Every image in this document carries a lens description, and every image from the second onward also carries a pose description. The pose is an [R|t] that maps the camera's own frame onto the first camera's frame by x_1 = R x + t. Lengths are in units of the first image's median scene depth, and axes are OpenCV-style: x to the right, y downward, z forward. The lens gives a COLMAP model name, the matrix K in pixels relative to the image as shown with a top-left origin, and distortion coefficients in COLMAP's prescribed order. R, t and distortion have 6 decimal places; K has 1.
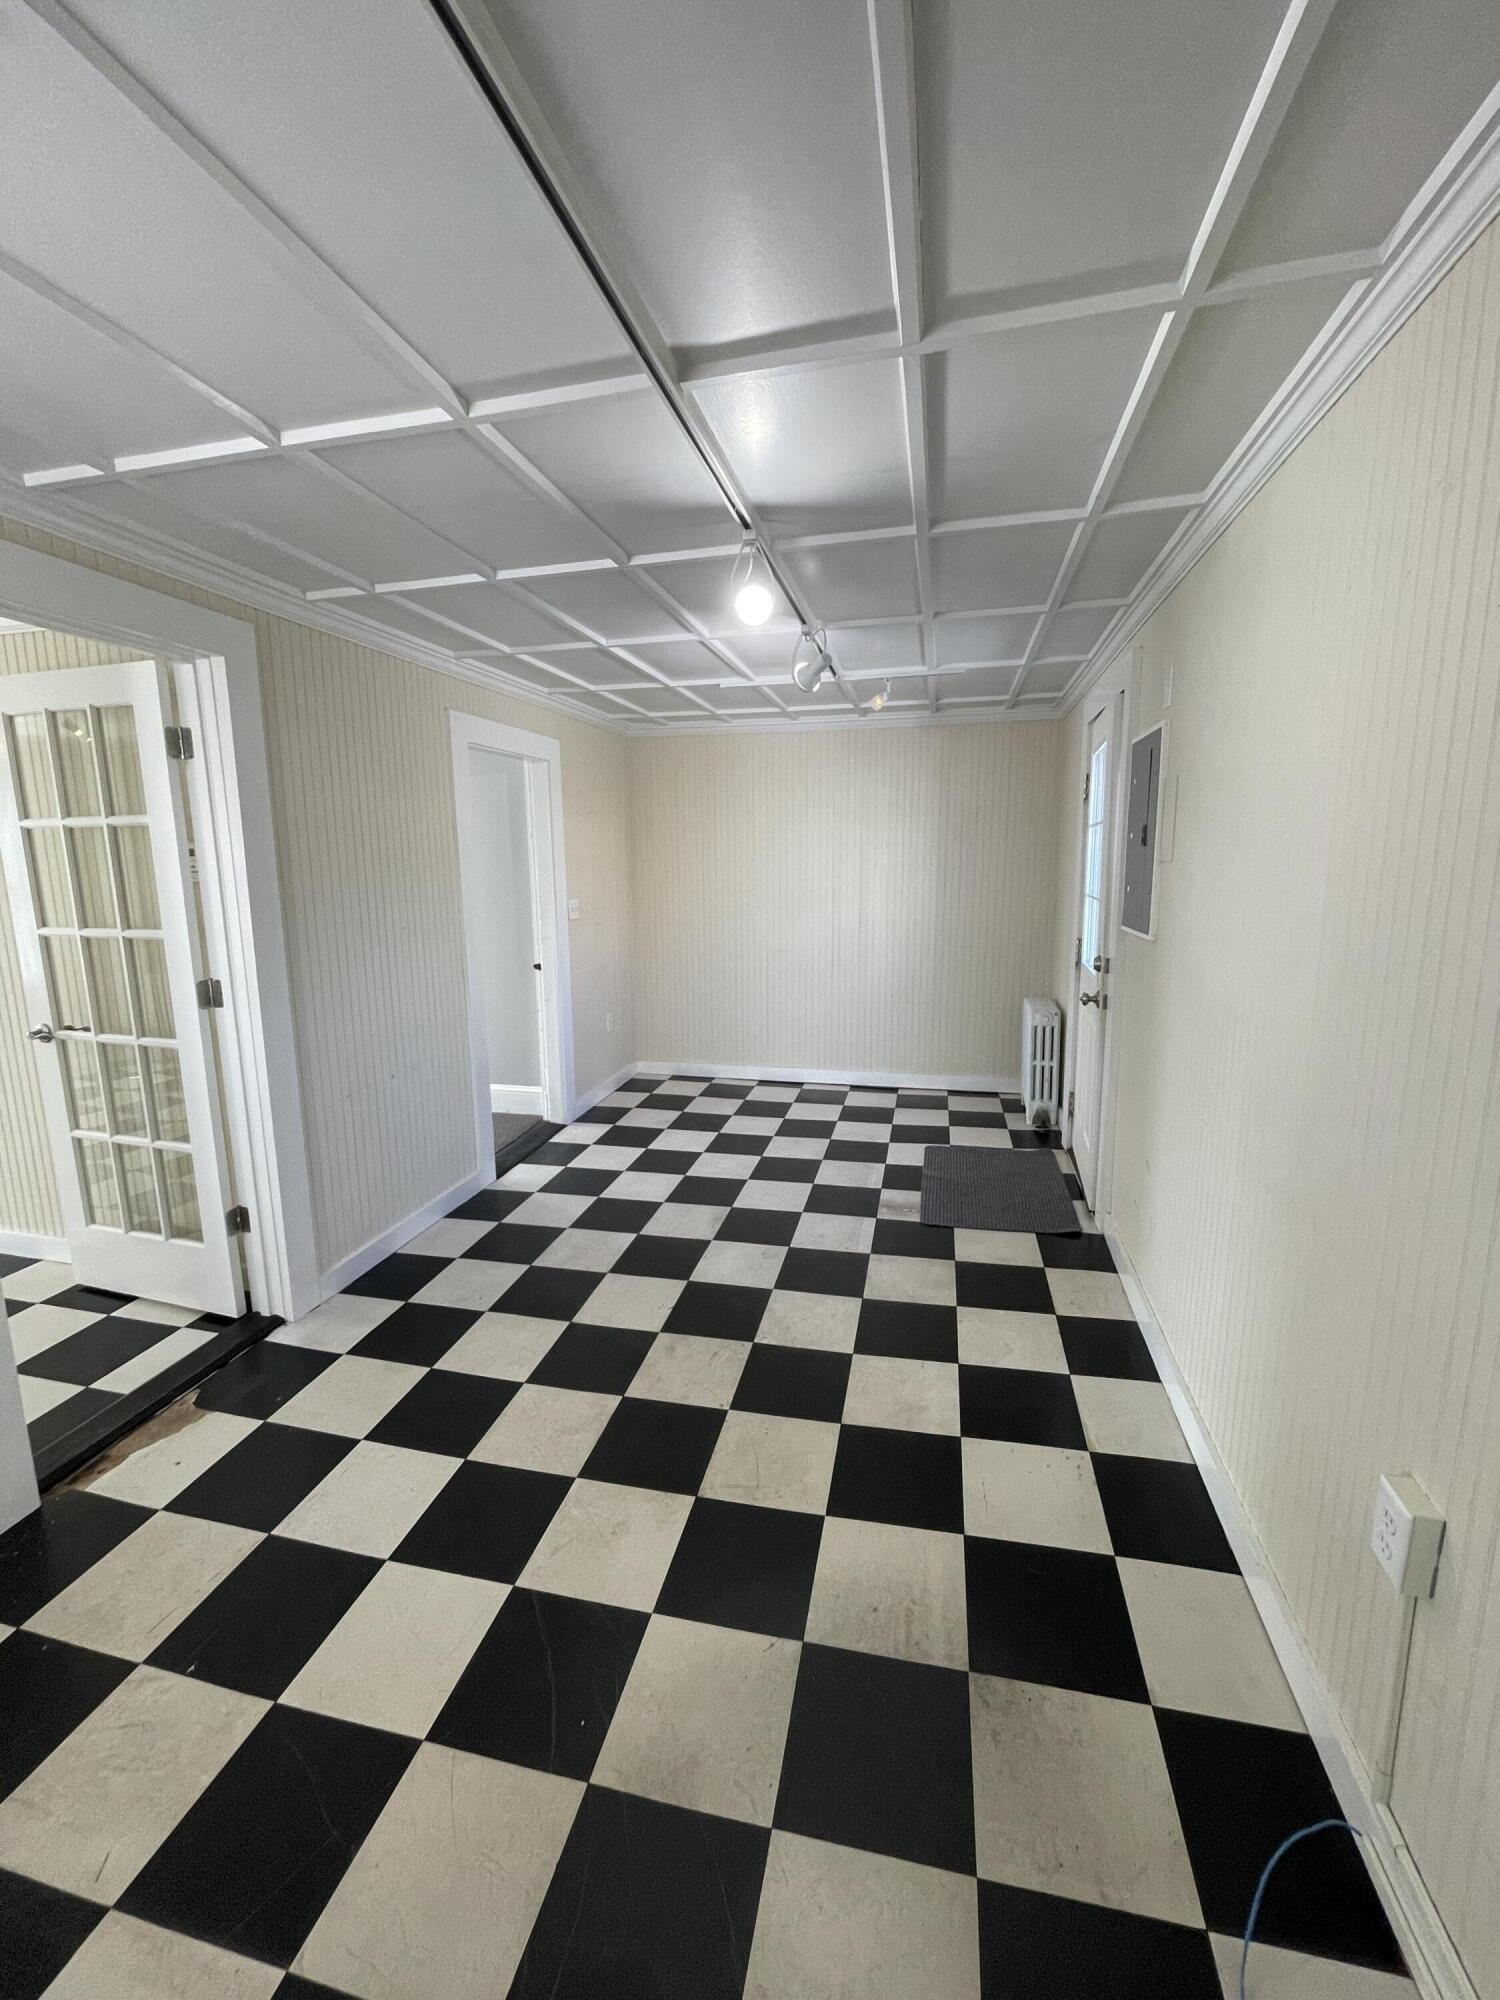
lens RADIAL K [[798.4, 0, 749.5], [0, 798.4, 989.7], [0, 0, 1]] dist [0.001005, 0.000273]
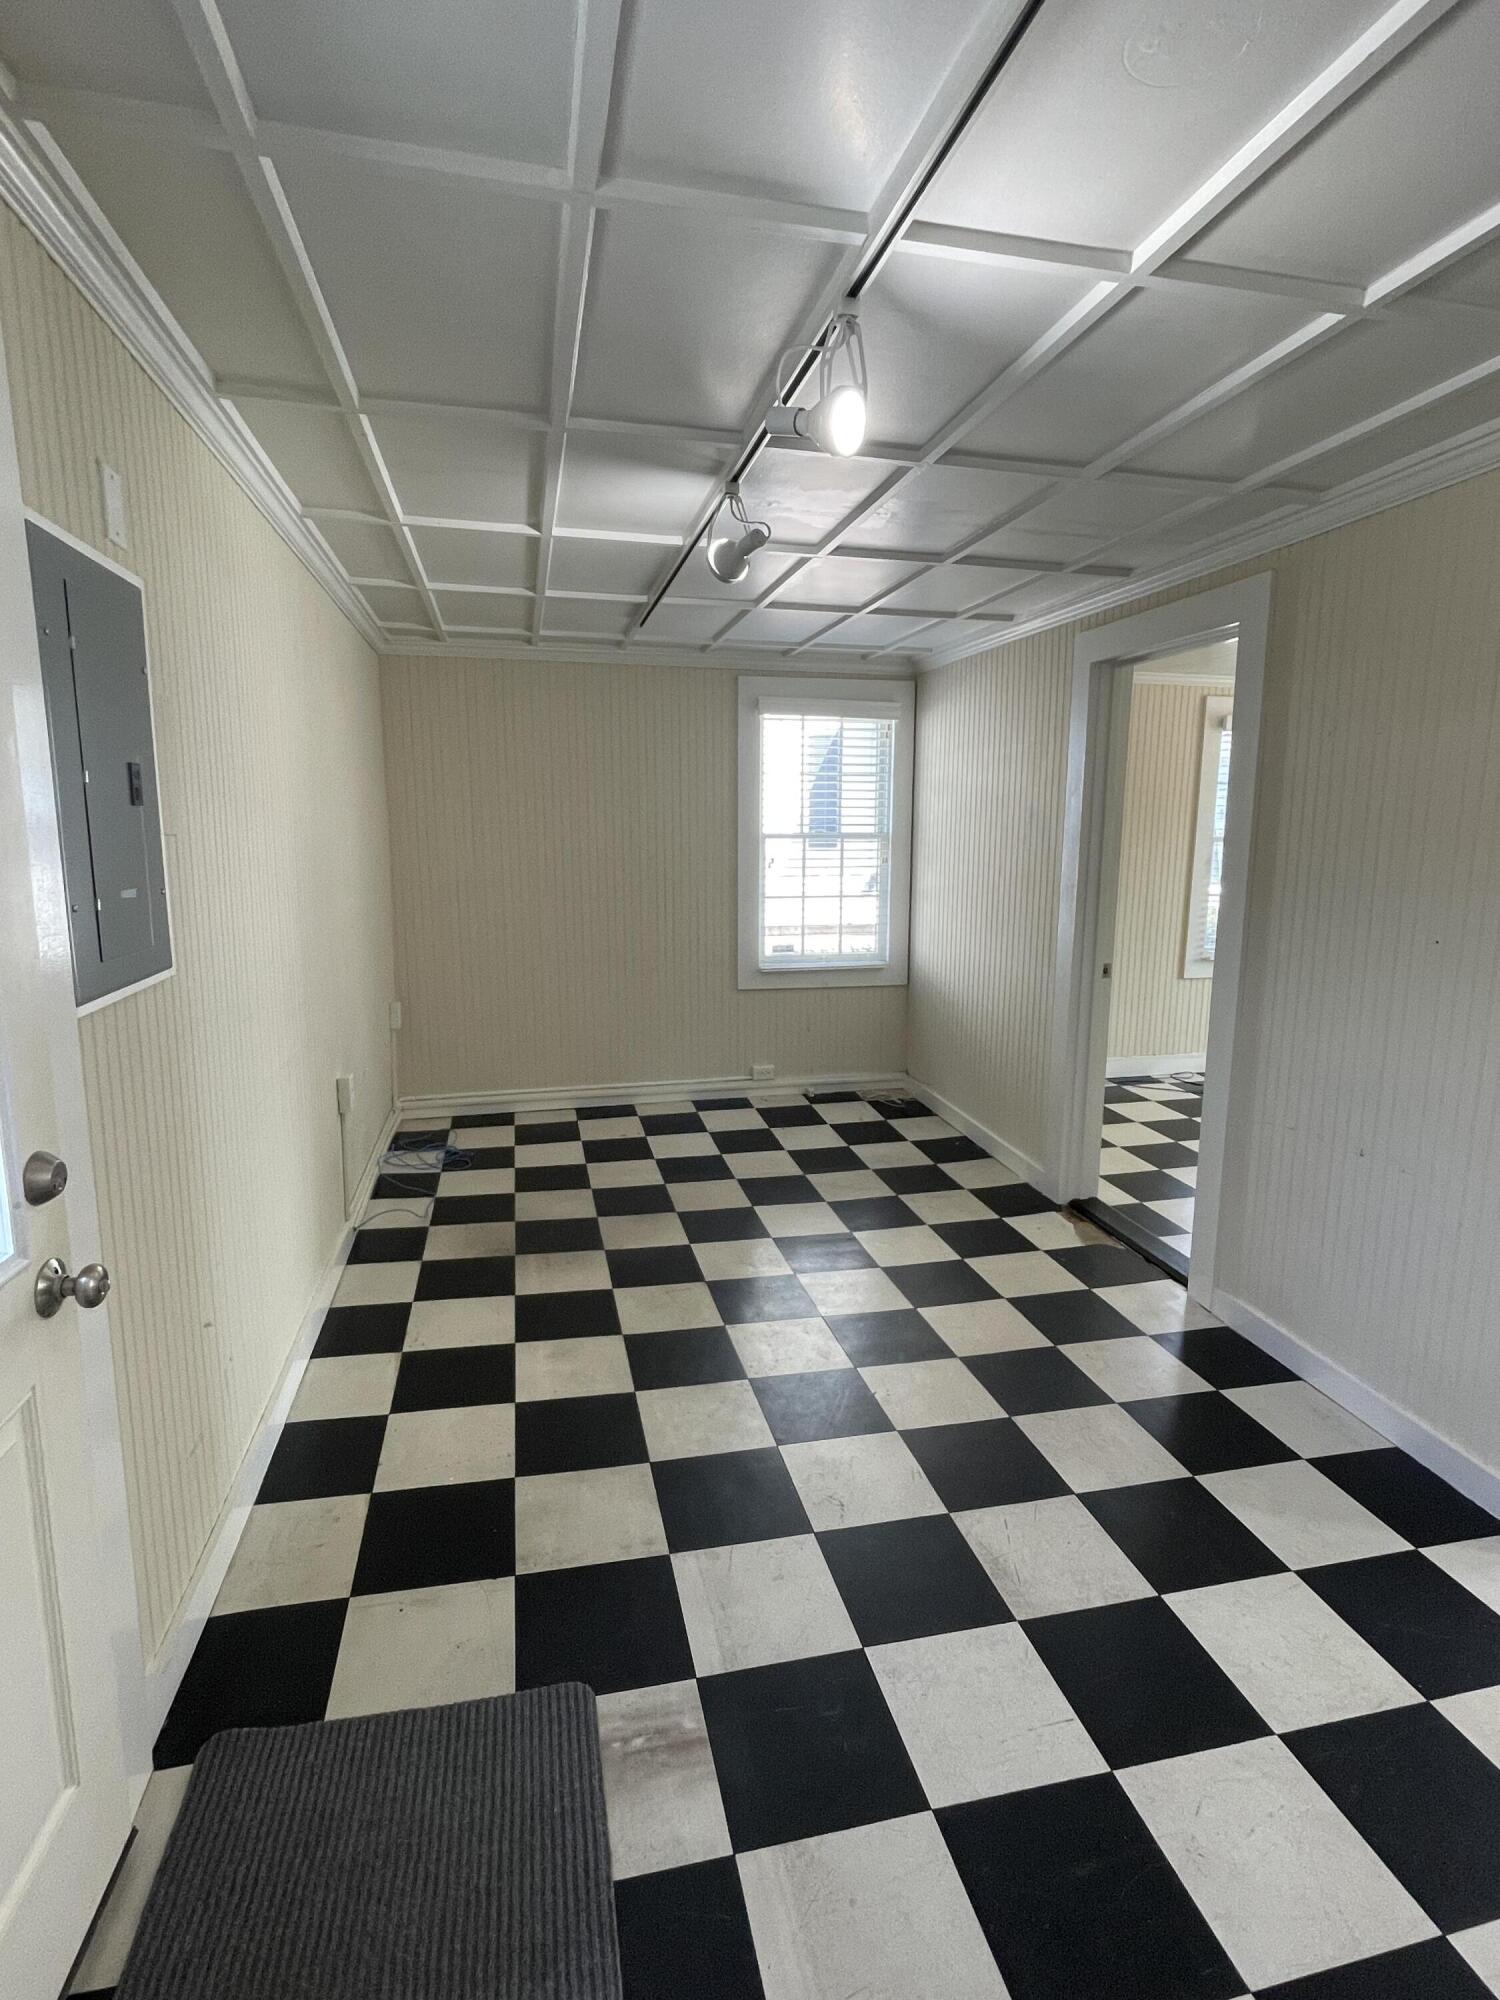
lens RADIAL K [[1026.5, 0, 750.0], [0, 1026.5, 1000.0], [0, 0, 1]] dist [0.000470, 0.000045]
pose [[-0.897735, 0.078872, -0.433417, 0.434368], [-0.066979, 0.947967, 0.311243, -0.288388], [0.435414, 0.308444, -0.845741, 1.733752]]
